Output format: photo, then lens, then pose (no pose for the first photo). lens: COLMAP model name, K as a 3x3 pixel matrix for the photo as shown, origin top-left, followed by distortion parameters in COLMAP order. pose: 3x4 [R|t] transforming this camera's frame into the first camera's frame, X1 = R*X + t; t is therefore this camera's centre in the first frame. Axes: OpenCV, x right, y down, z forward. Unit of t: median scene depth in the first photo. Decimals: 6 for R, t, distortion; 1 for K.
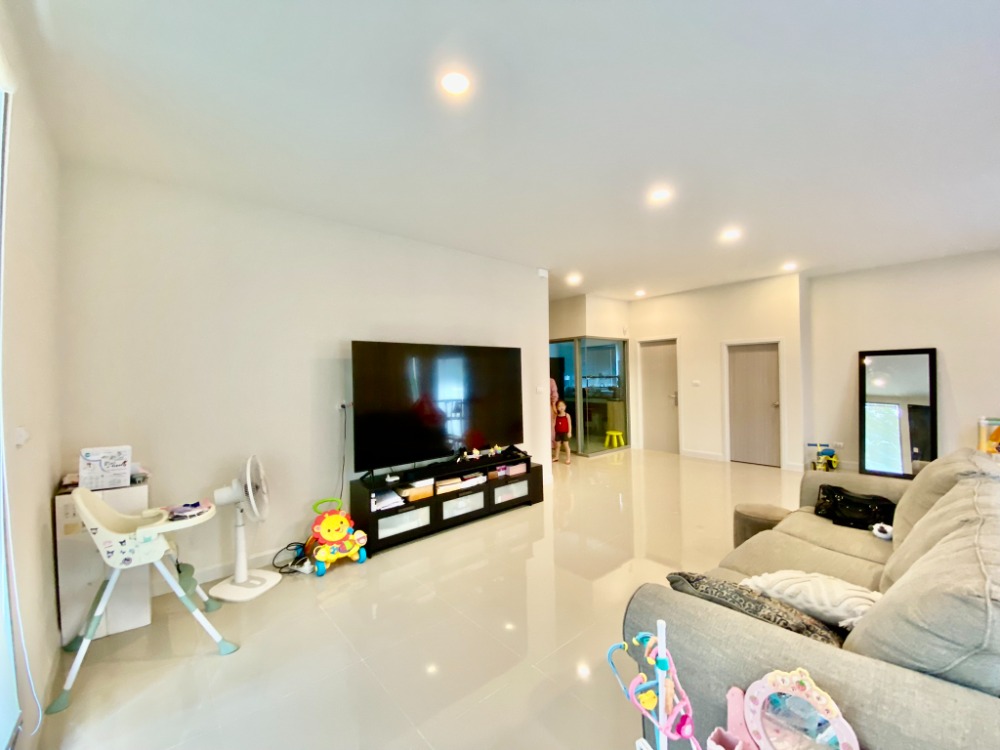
lens RADIAL K [[405.0, 0, 494.0], [0, 405.0, 374.6], [0, 0, 1]] dist [0.028583, -0.022741]
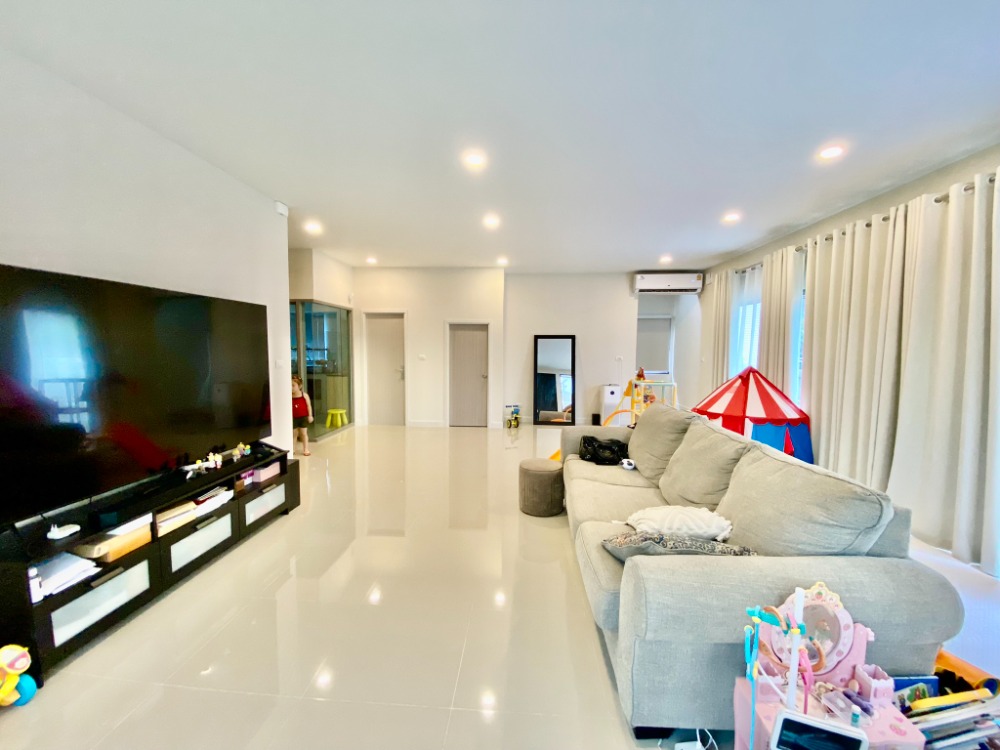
lens RADIAL K [[407.0, 0, 507.2], [0, 407.0, 378.6], [0, 0, 1]] dist [0.022844, -0.023509]
pose [[0.696739, -0.029629, 0.716713, -0.175967], [-0.022918, 0.997717, 0.063525, 0.006845], [-0.716959, -0.060686, 0.694469, 0.184007]]
